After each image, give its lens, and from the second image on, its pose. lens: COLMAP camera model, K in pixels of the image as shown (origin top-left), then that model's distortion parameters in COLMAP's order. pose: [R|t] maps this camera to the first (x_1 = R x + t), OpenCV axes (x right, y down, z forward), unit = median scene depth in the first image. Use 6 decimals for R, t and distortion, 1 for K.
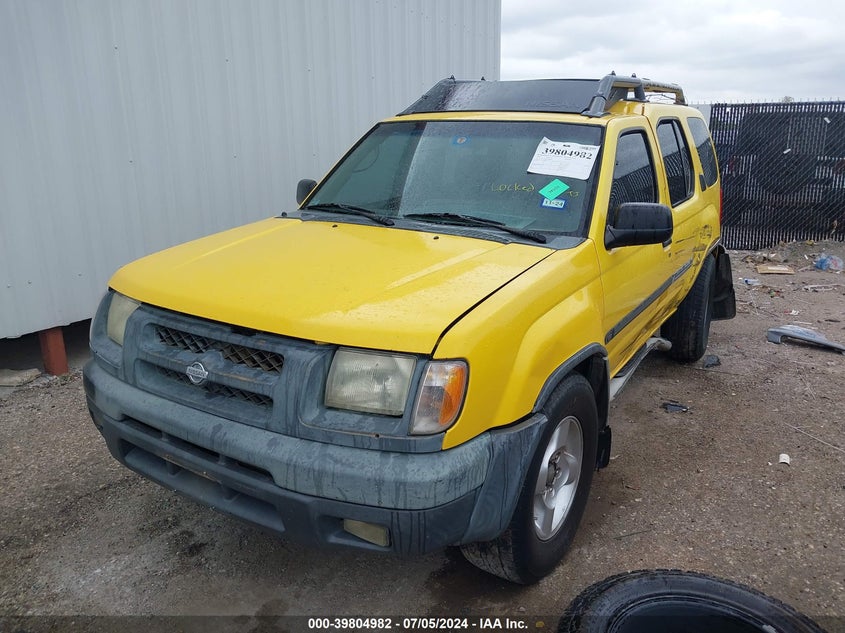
lens RADIAL K [[669.5, 0, 422.5], [0, 669.5, 316.5], [0, 0, 1]] dist [0.001193, -0.000213]
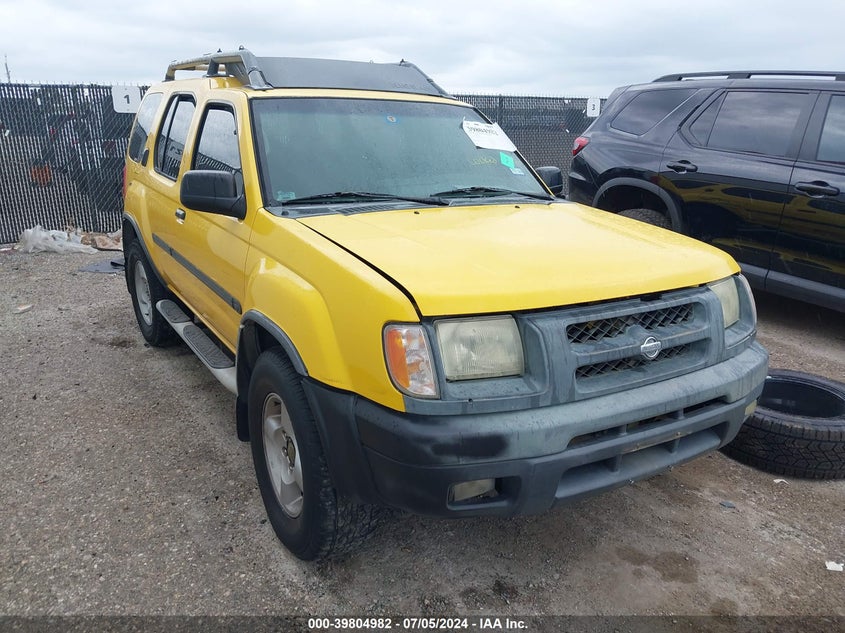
lens RADIAL K [[669.5, 0, 422.5], [0, 669.5, 316.5], [0, 0, 1]] dist [0.001193, -0.000213]
pose [[0.428536, -0.240277, 0.870990, -1.280017], [0.220725, 0.962624, 0.156957, -0.184854], [-0.876149, 0.124987, 0.465554, 0.784076]]
